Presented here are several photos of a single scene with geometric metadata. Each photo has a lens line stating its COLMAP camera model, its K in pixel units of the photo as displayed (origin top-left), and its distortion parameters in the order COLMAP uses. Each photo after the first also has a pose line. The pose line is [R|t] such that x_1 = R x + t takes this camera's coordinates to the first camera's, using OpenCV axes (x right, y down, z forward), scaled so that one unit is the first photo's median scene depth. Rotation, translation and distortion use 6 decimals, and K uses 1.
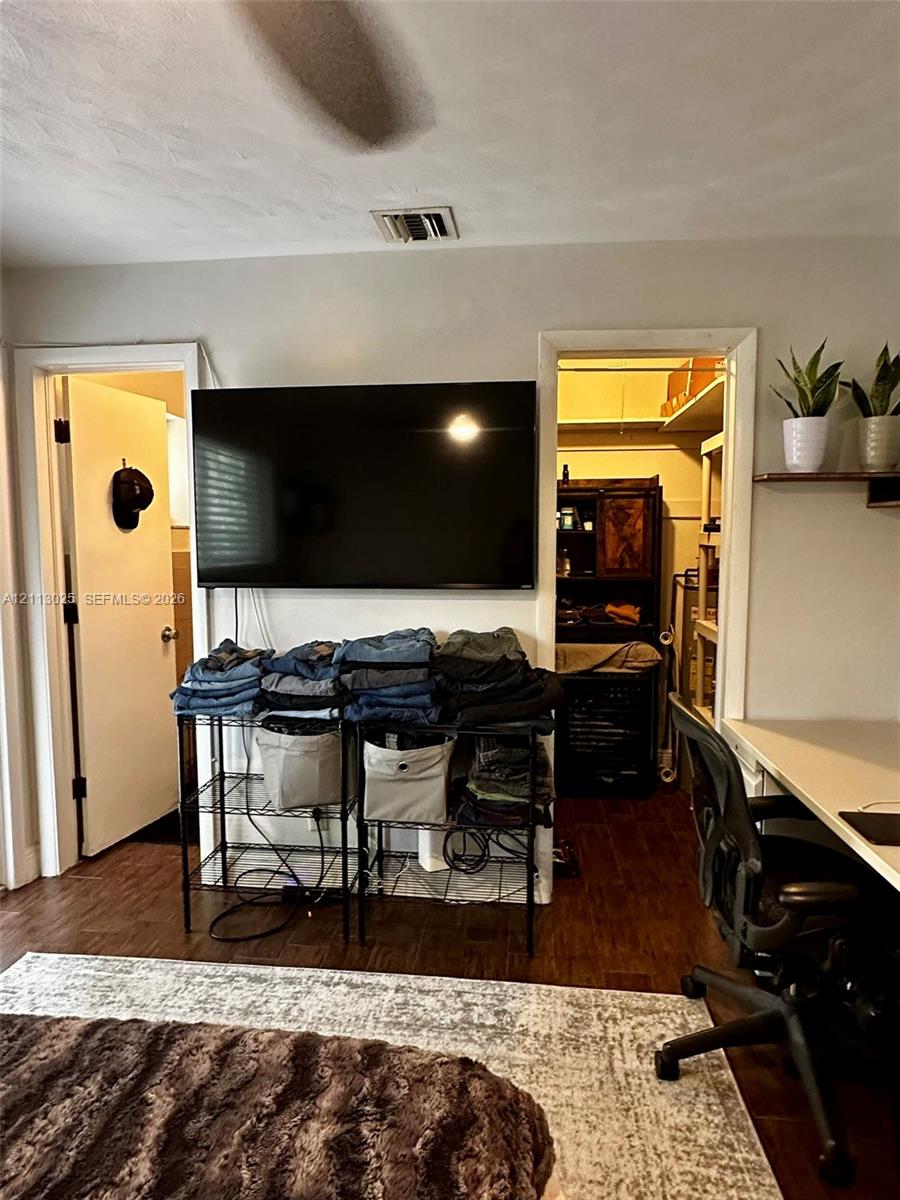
lens RADIAL K [[720.6, 0, 444.1], [0, 720.6, 602.1], [0, 0, 1]] dist [0.000052, -0.000123]
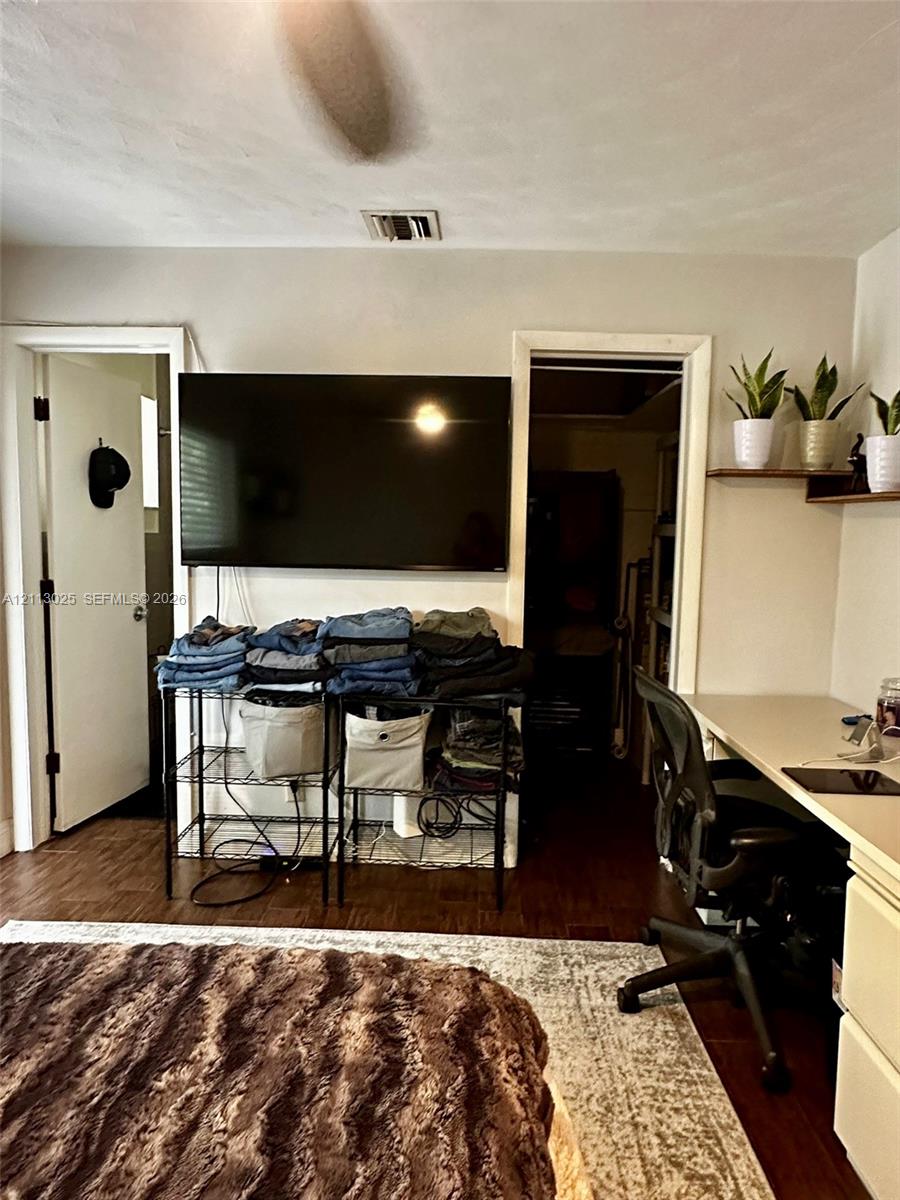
lens RADIAL K [[720.9, 0, 448.3], [0, 720.9, 594.2], [0, 0, 1]] dist [-0.001000, 0.000174]
pose [[0.996750, 0.012901, 0.079523, -0.048479], [-0.012969, 0.999916, 0.000342, 0.017420], [-0.079512, -0.001373, 0.996833, -0.062561]]
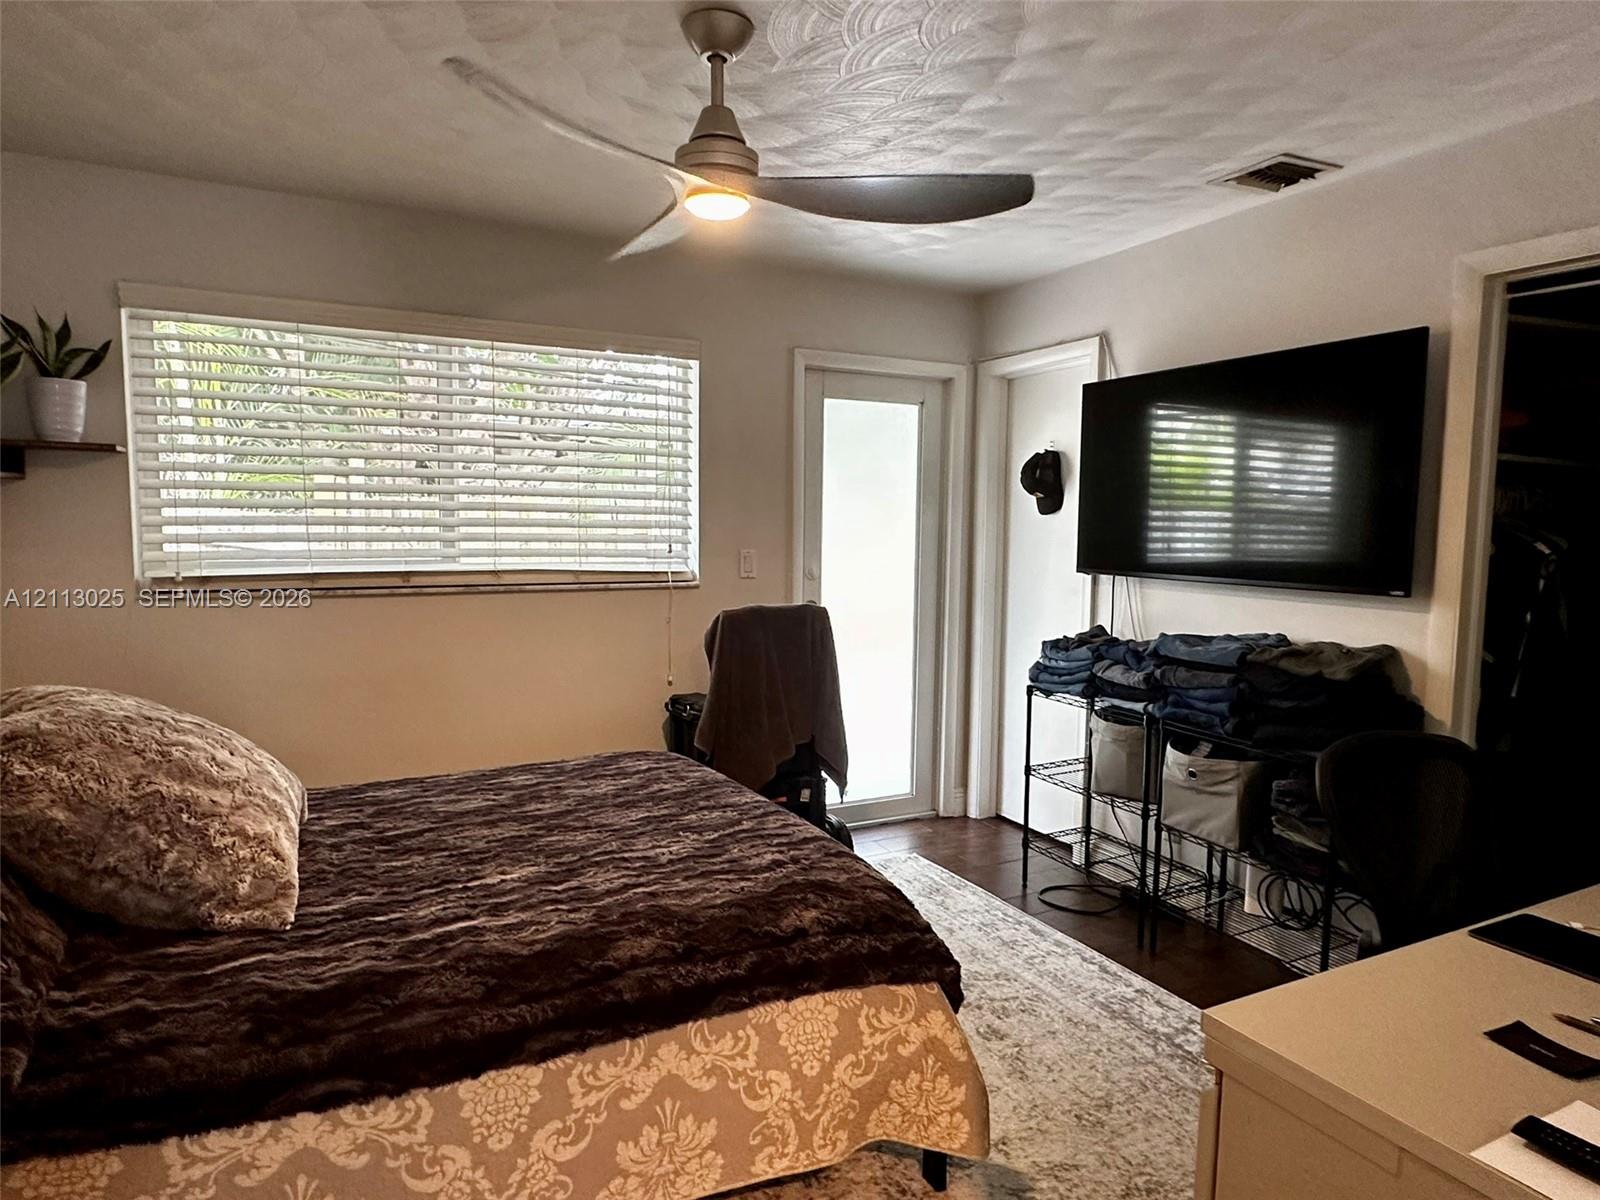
lens RADIAL K [[944.1, 0, 793.6], [0, 944.1, 607.5], [0, 0, 1]] dist [-0.001418, 0.003163]
pose [[0.550378, 0.083708, -0.830709, 0.645303], [-0.082949, 0.995521, 0.045359, 0.001931], [0.830785, 0.043942, 0.554856, -0.110570]]
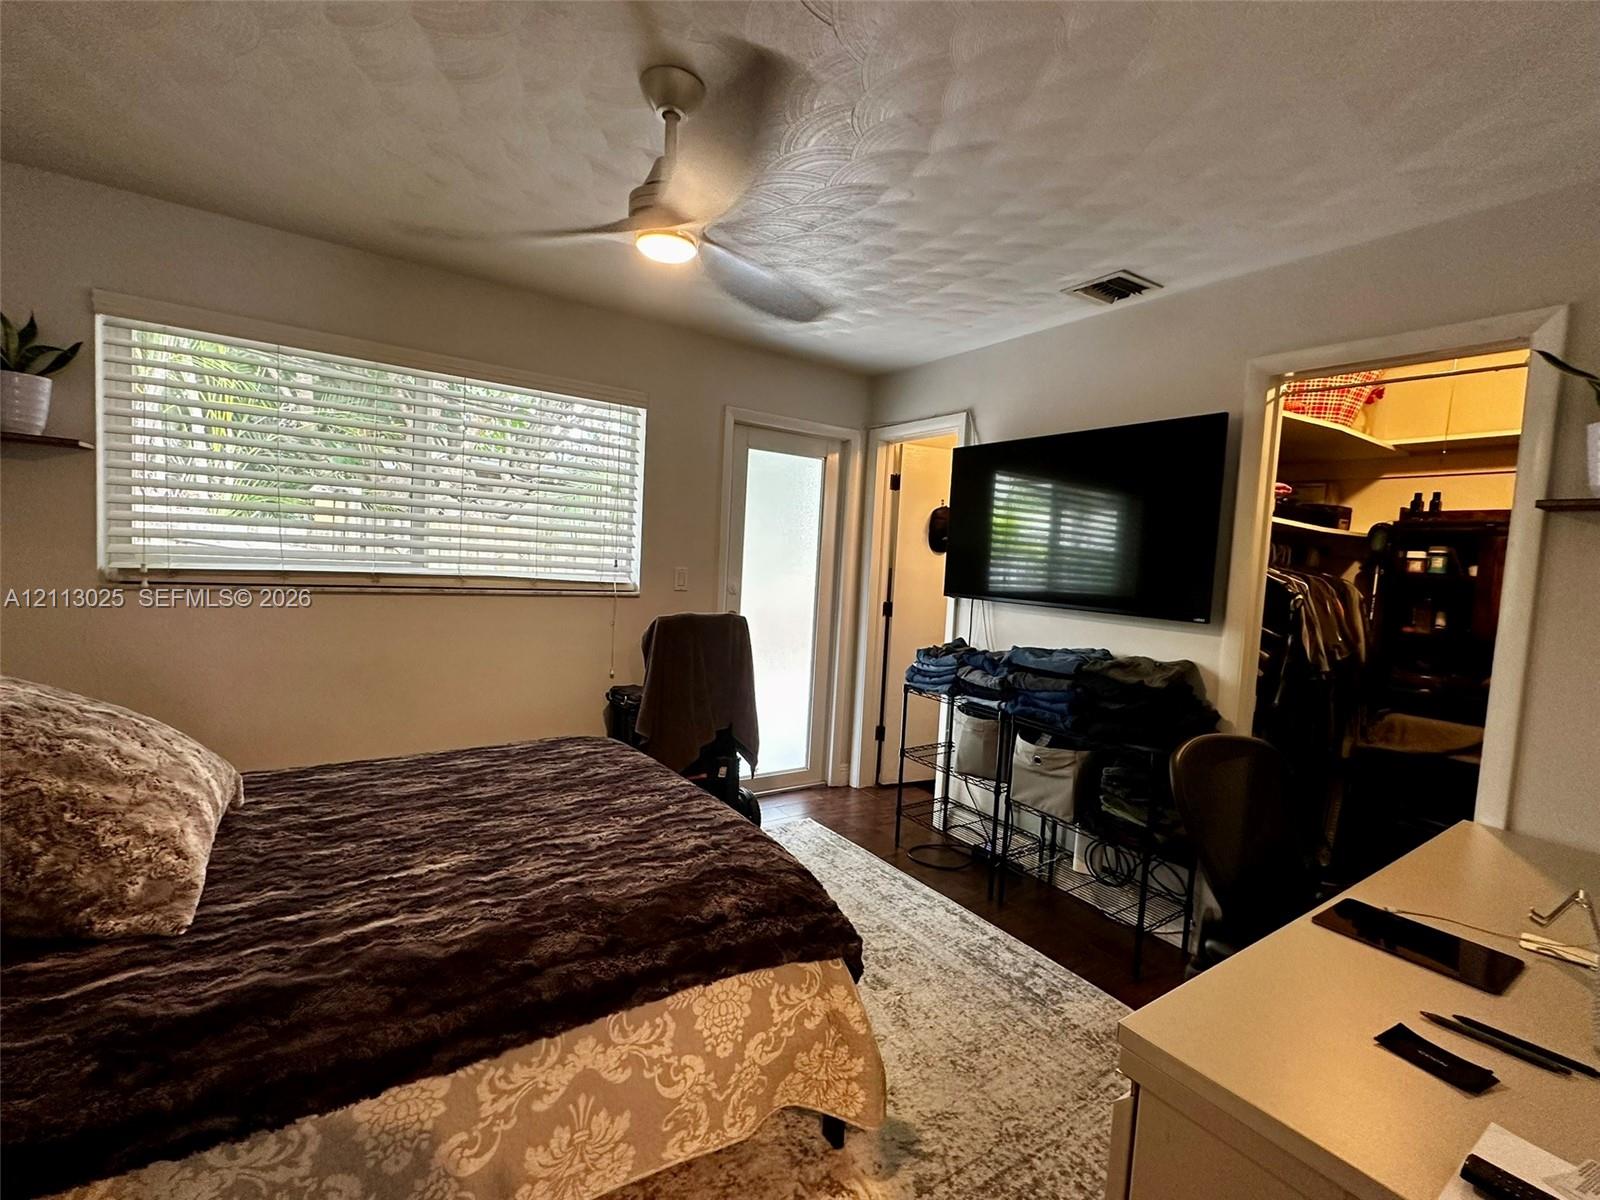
lens RADIAL K [[693.4, 0, 801.5], [0, 693.4, 601.8], [0, 0, 1]] dist [-0.000468, 0.000162]
pose [[0.648151, 0.085389, -0.756710, 0.510785], [-0.120193, 0.992709, 0.009070, 0.011354], [0.751967, 0.085073, 0.653688, -0.032485]]
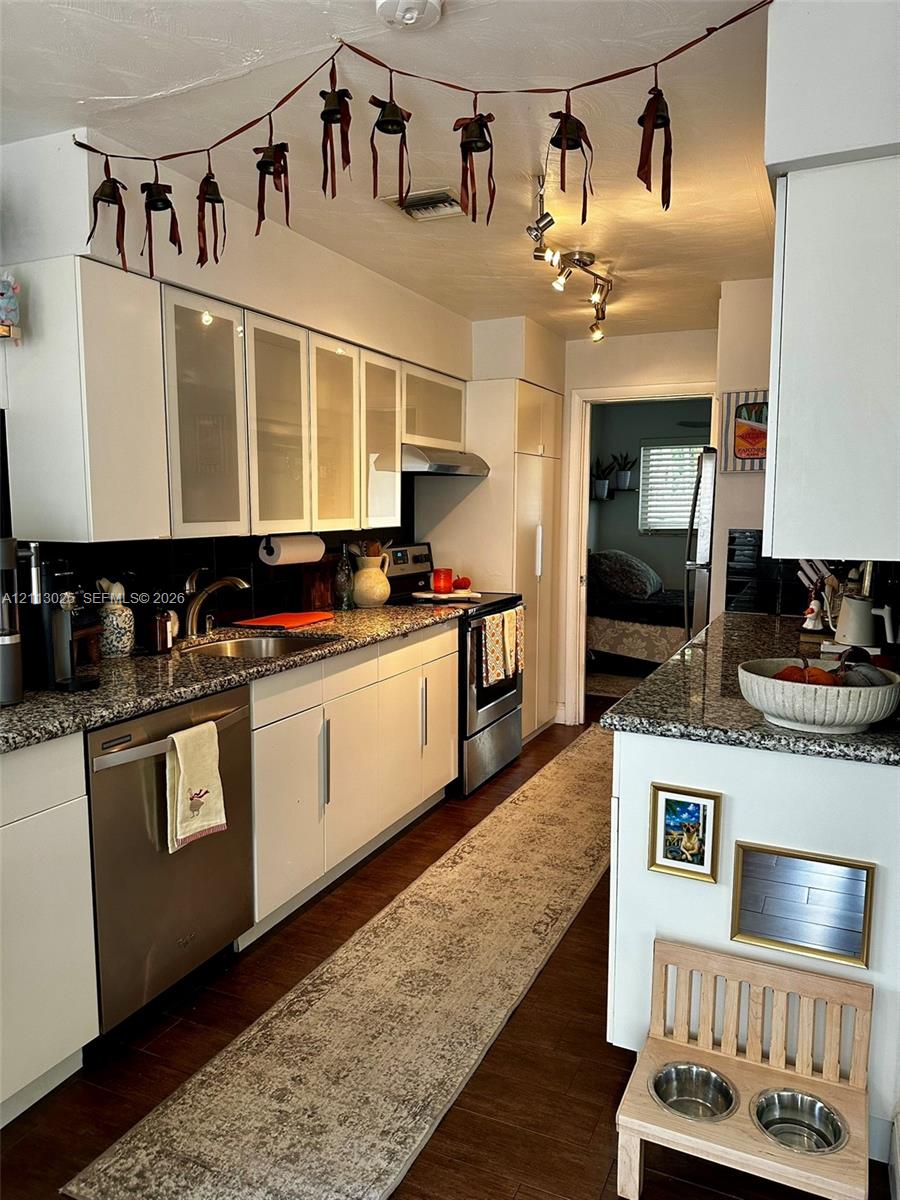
lens RADIAL K [[842.2, 0, 450.0], [0, 842.2, 600.0], [0, 0, 1]] dist [0.115944, -0.192254]
pose [[-0.315346, 0.104849, -0.943167, 2.868045], [-0.084215, 0.986864, 0.137864, -0.042041], [0.945233, 0.122903, -0.302374, 0.230760]]
